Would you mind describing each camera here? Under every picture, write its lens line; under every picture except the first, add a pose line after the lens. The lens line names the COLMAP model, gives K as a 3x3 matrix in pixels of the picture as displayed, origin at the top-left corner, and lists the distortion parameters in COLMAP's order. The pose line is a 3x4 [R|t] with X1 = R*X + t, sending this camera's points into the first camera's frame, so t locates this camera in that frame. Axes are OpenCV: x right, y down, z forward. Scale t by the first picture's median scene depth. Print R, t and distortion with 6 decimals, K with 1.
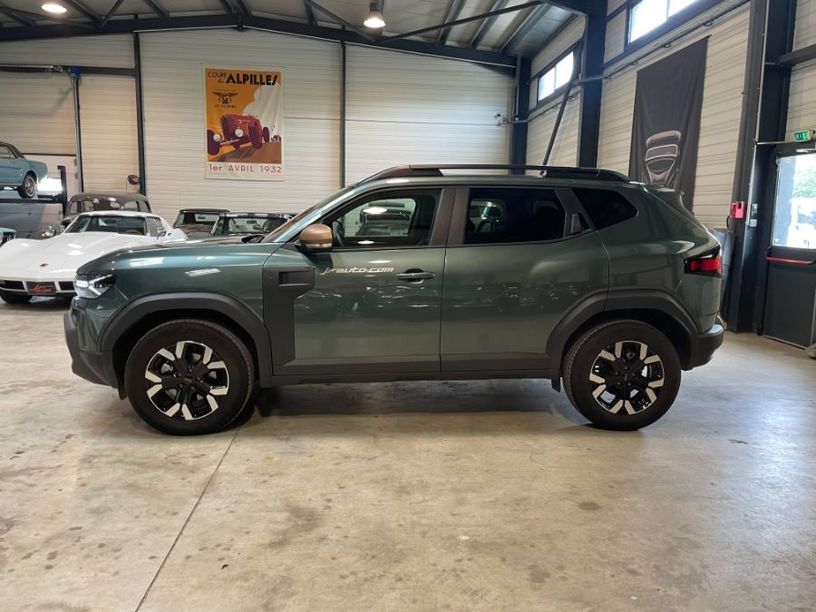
lens RADIAL K [[609.4, 0, 408.0], [0, 609.4, 306.0], [0, 0, 1]] dist [0.096168, -0.114803]
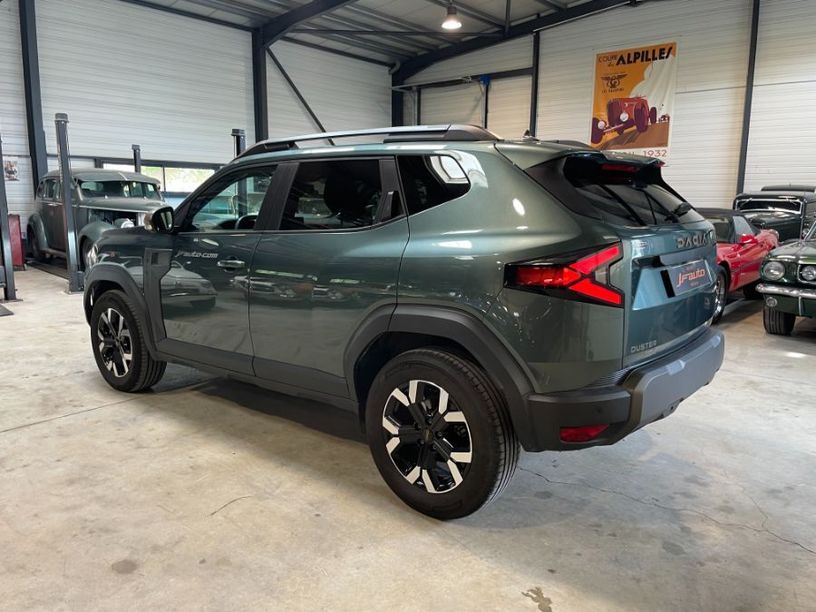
lens RADIAL K [[616.7, 0, 409.6], [0, 616.7, 300.3], [0, 0, 1]] dist [0.093659, -0.120238]
pose [[0.717622, 0.097563, -0.689565, 0.787898], [-0.097713, 0.994450, 0.039011, -0.053658], [0.689544, 0.039384, 0.723172, 0.496101]]
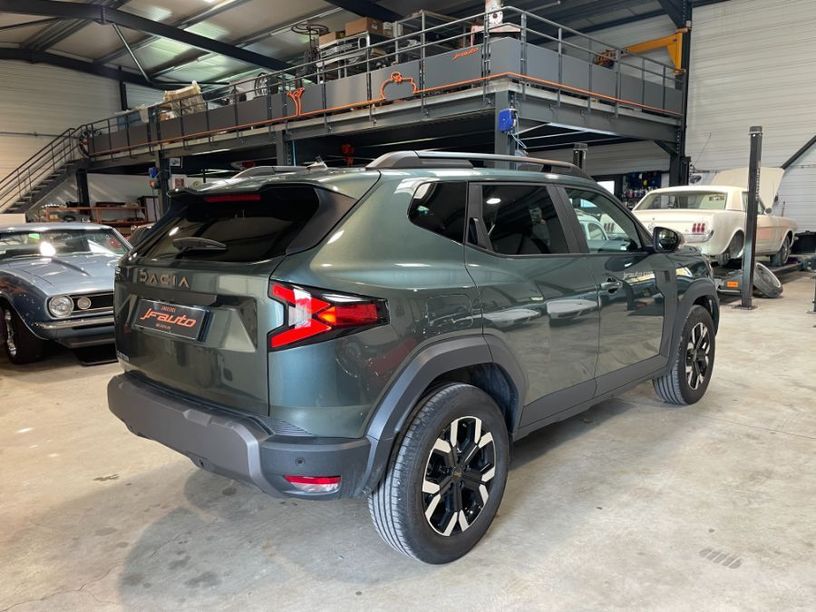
lens RADIAL K [[620.0, 0, 403.7], [0, 620.0, 304.1], [0, 0, 1]] dist [0.096827, -0.129884]
pose [[-0.739526, 0.093571, -0.666593, 0.776628], [-0.097906, 0.964808, 0.244050, -0.273144], [0.665970, 0.245745, -0.704339, 1.804940]]
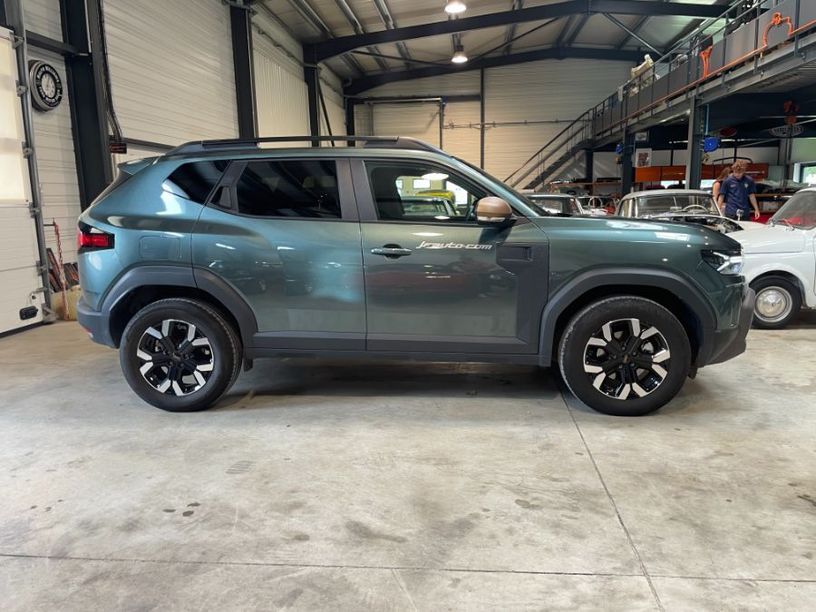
lens RADIAL K [[609.4, 0, 408.0], [0, 609.4, 306.0], [0, 0, 1]] dist [0.096168, -0.114803]
pose [[-0.986745, -0.028976, 0.159673, -0.189933], [0.024386, 0.946282, 0.322423, -0.329616], [-0.160438, 0.322043, -0.933032, 2.247555]]
